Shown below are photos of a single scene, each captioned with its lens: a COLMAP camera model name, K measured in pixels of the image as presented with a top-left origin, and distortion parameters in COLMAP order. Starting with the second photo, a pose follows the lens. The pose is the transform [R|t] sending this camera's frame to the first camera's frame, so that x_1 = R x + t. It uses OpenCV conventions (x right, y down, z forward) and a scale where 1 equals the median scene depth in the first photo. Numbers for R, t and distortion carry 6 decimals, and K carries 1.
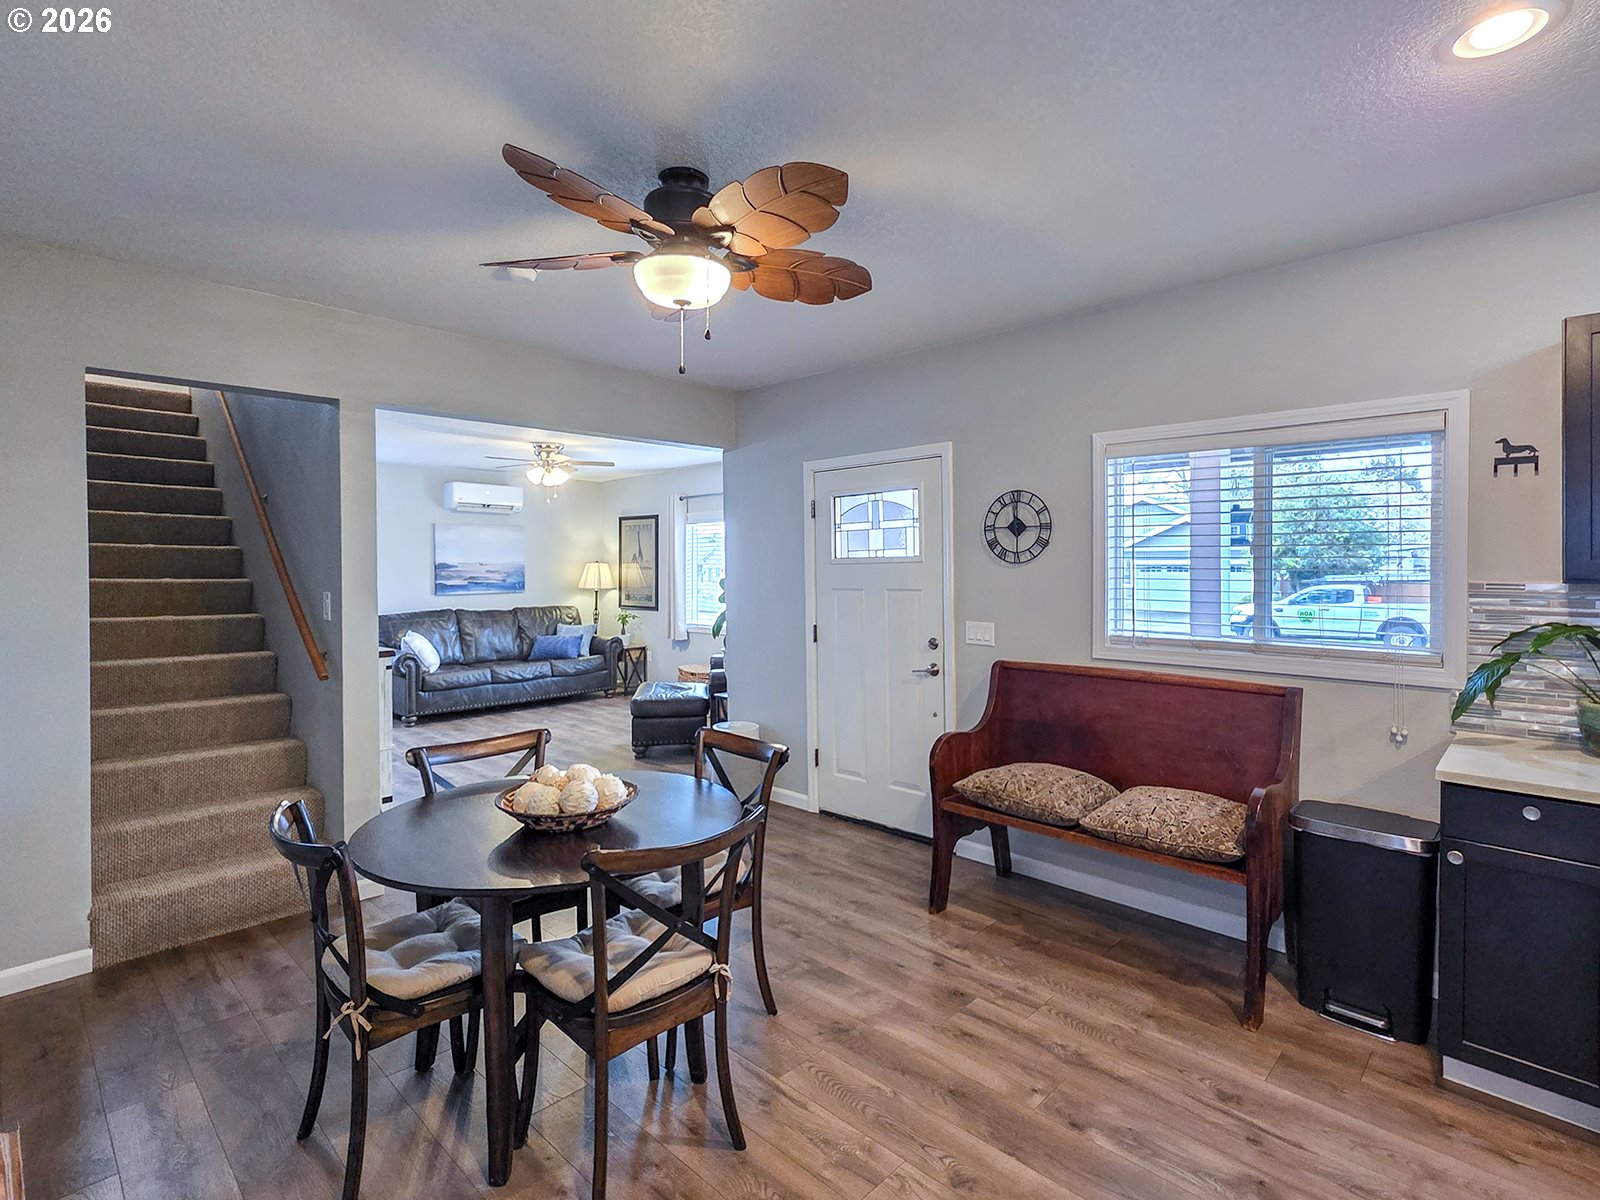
lens RADIAL K [[784.1, 0, 813.8], [0, 784.1, 566.2], [0, 0, 1]] dist [0.006863, -0.002502]
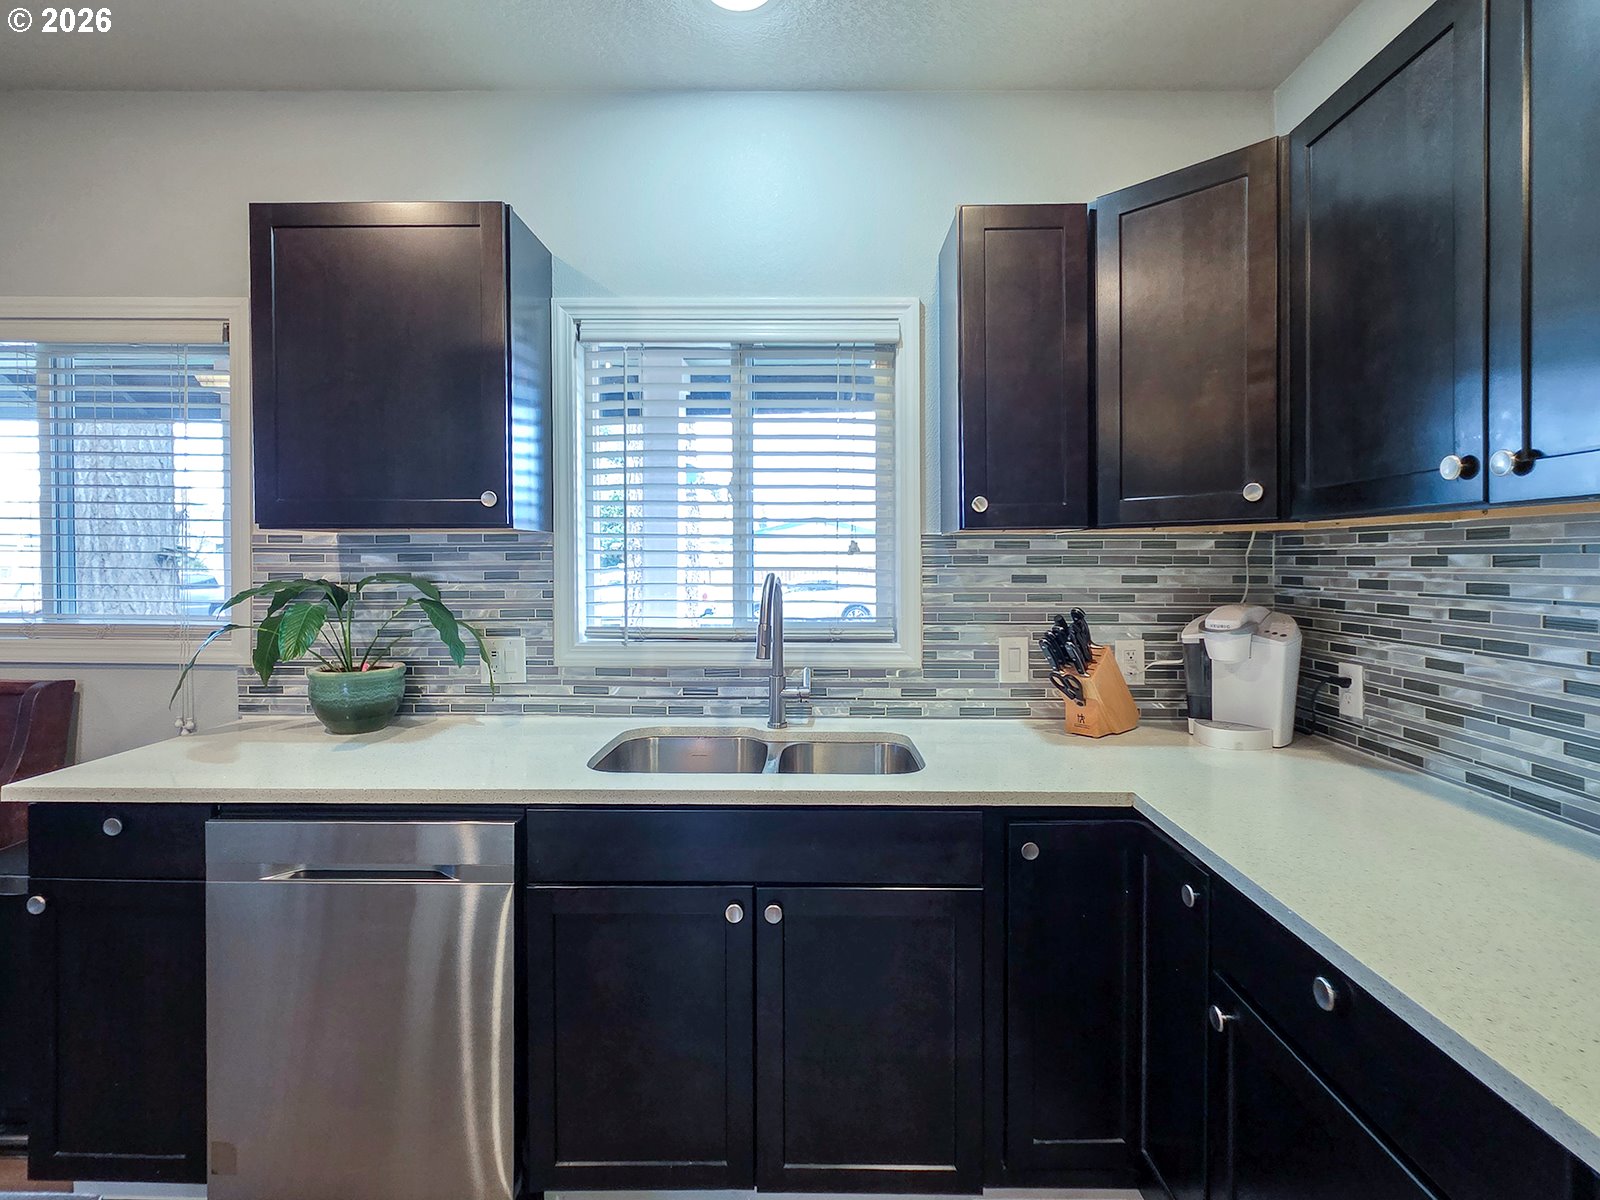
lens RADIAL K [[784.1, 0, 832.0], [0, 784.1, 572.9], [0, 0, 1]] dist [0.006863, -0.002502]
pose [[0.716004, -0.008334, 0.698047, 0.703213], [-0.002720, 0.999888, 0.014727, 0.047650], [-0.698091, -0.012443, 0.715901, -0.012054]]
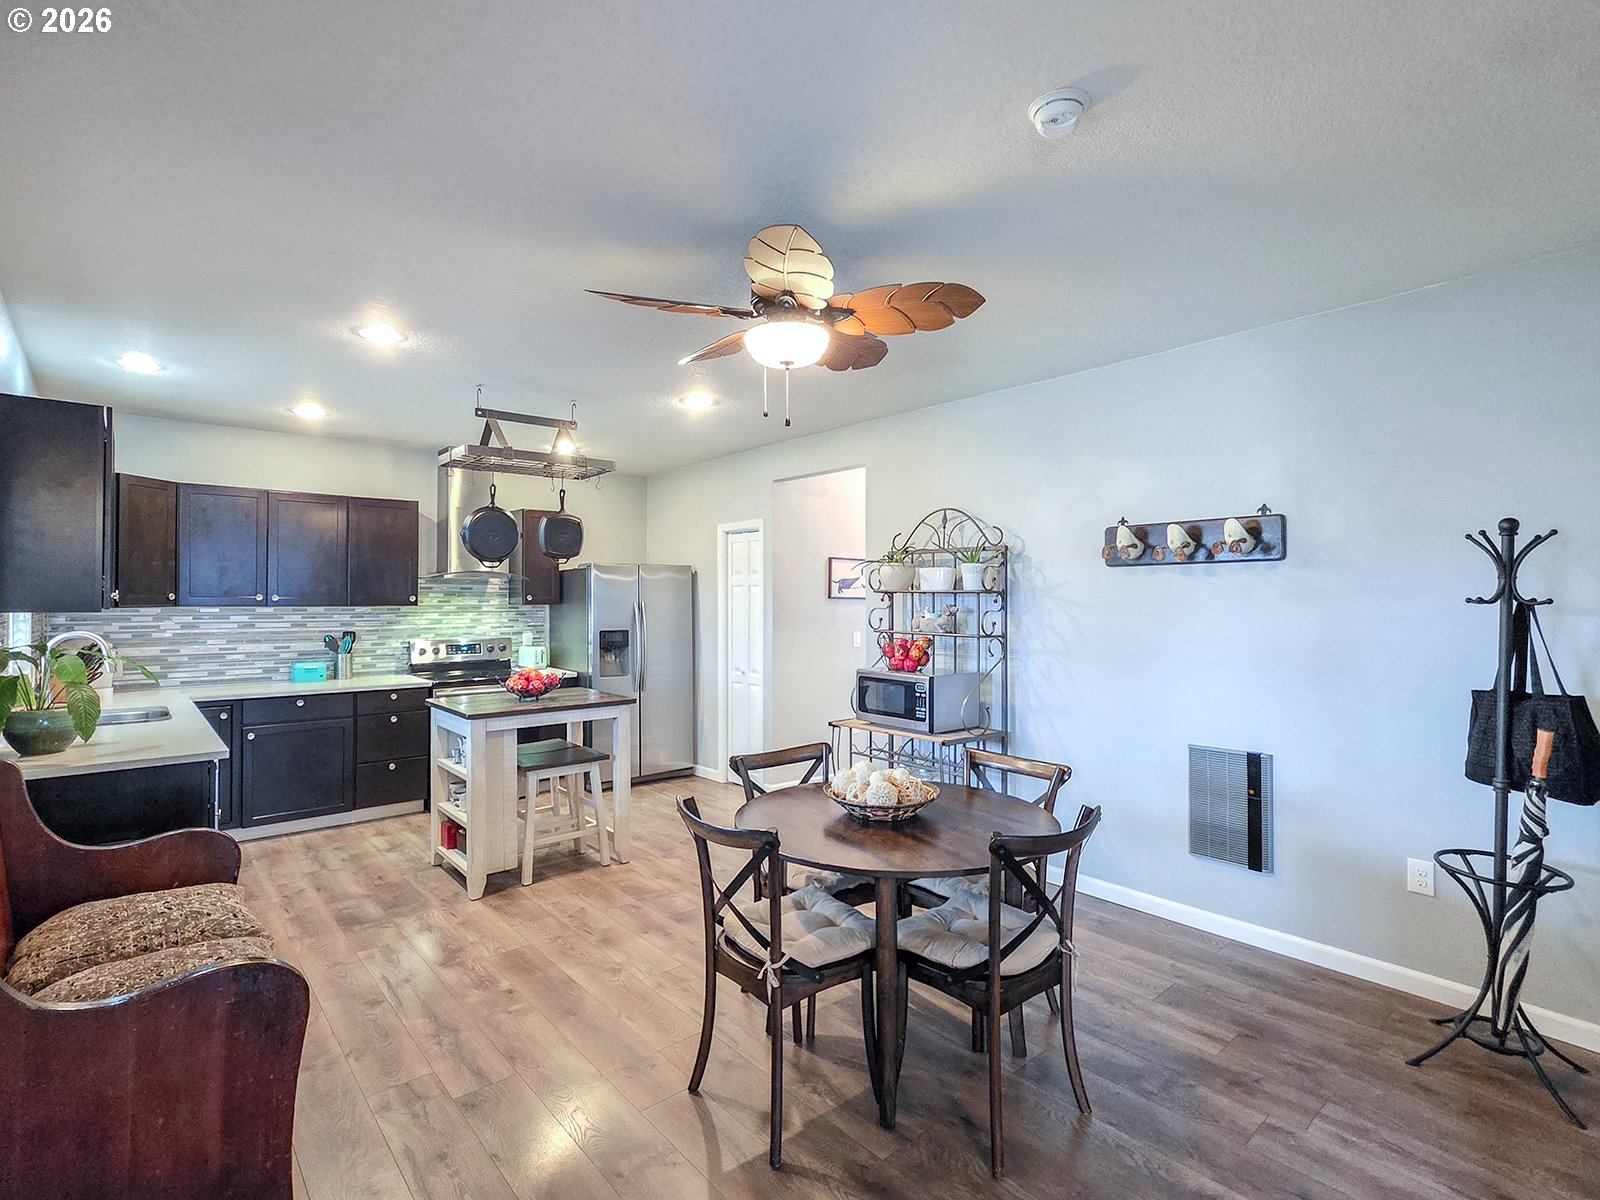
lens RADIAL K [[784.1, 0, 797.3], [0, 784.1, 598.7], [0, 0, 1]] dist [0.006863, -0.002502]
pose [[-0.996741, 0.003659, 0.080583, -0.240444], [0.003443, 0.999990, -0.002817, 0.008044], [-0.080593, -0.002531, -0.996744, 1.912357]]
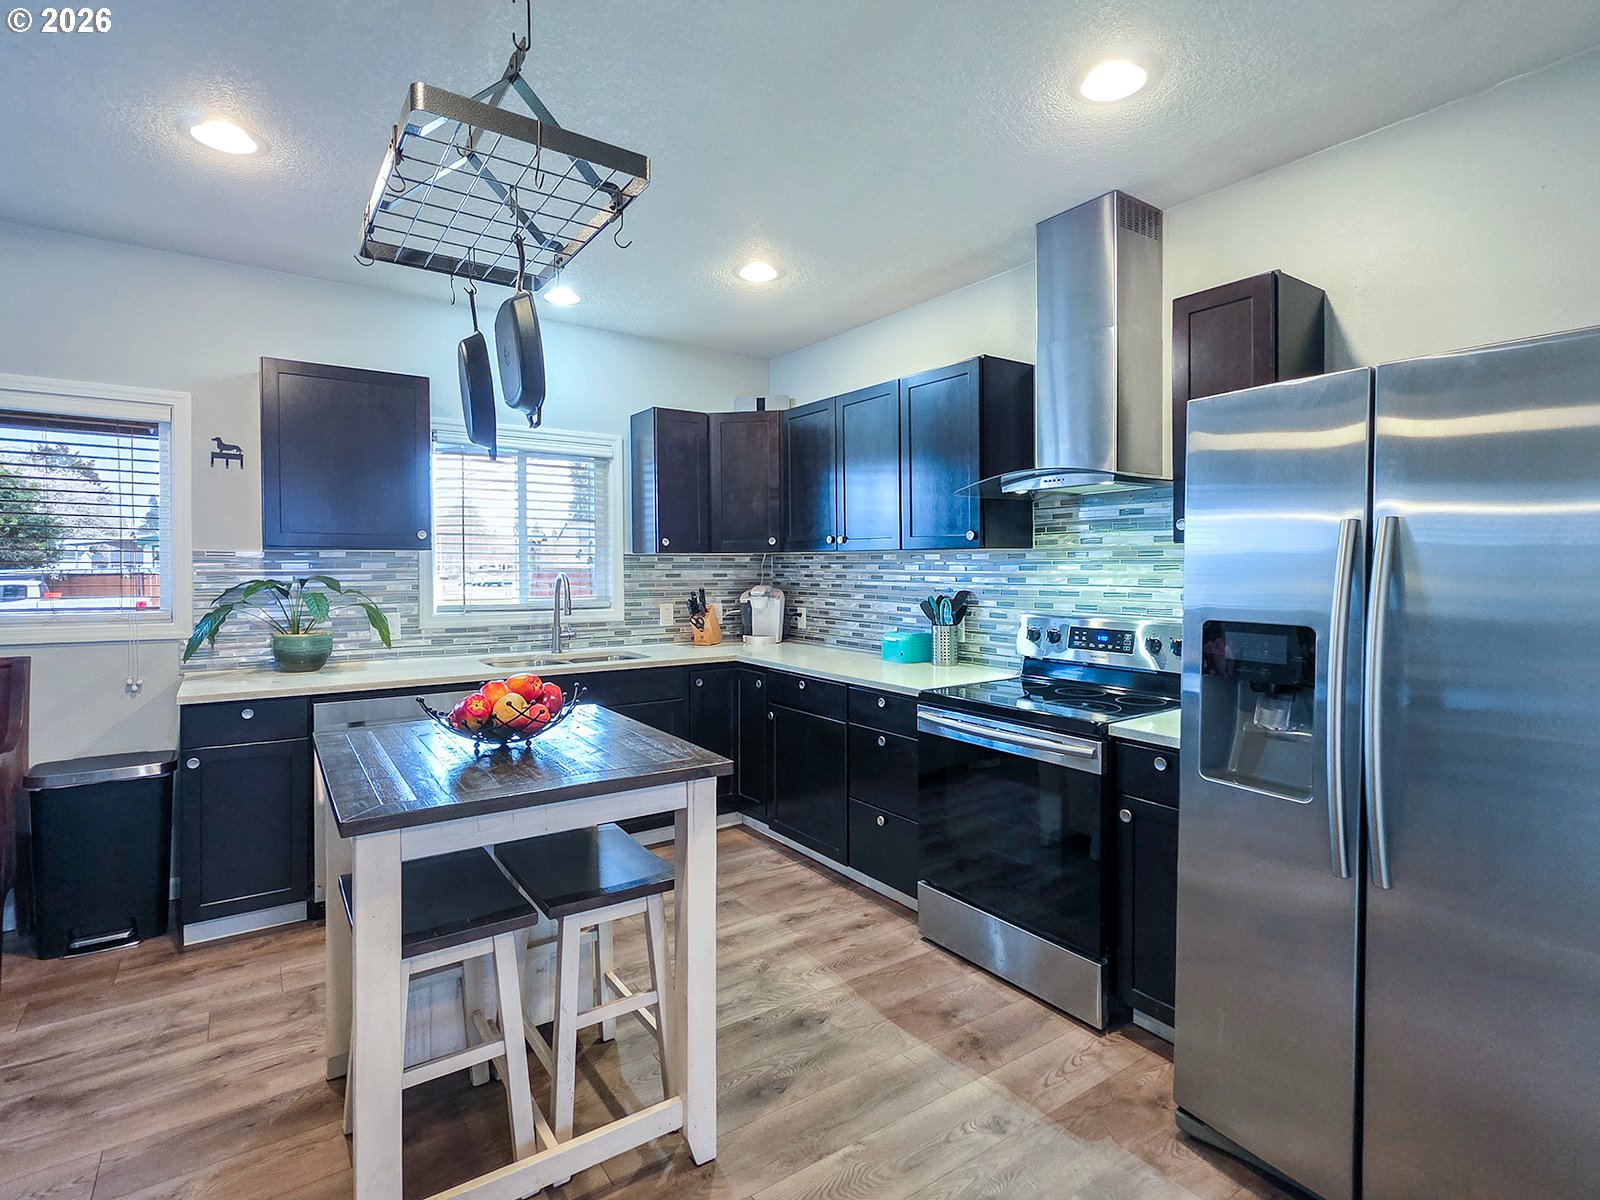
lens RADIAL K [[784.1, 0, 819.9], [0, 784.1, 580.3], [0, 0, 1]] dist [0.006863, -0.002502]
pose [[0.165698, -0.016721, 0.986035, -0.217307], [-0.000158, 0.999856, 0.016982, 0.046618], [-0.986177, -0.002970, 0.165671, -0.168545]]
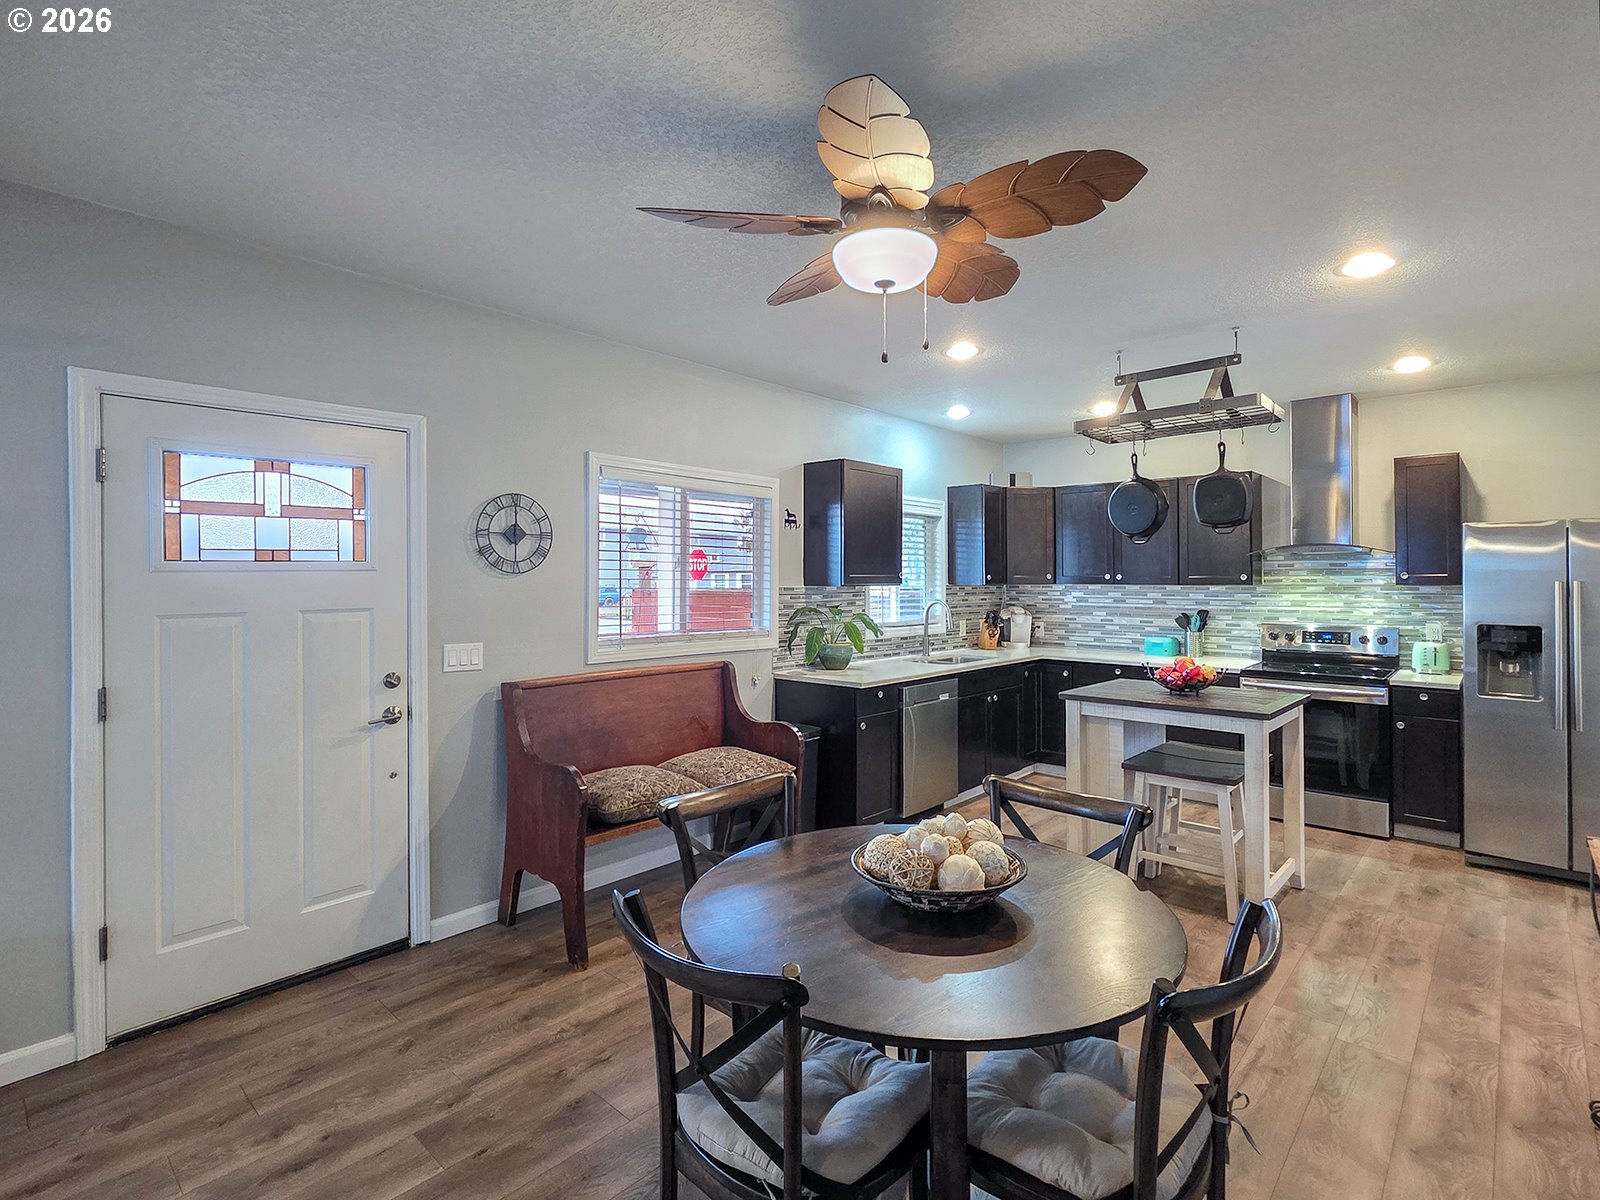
lens RADIAL K [[784.1, 0, 809.6], [0, 784.1, 586.4], [0, 0, 1]] dist [0.006863, -0.002502]
pose [[-0.044351, -0.005898, 0.998999, -0.965115], [0.000694, 0.999982, 0.005935, 0.008491], [-0.999016, 0.000957, -0.044346, 1.021887]]
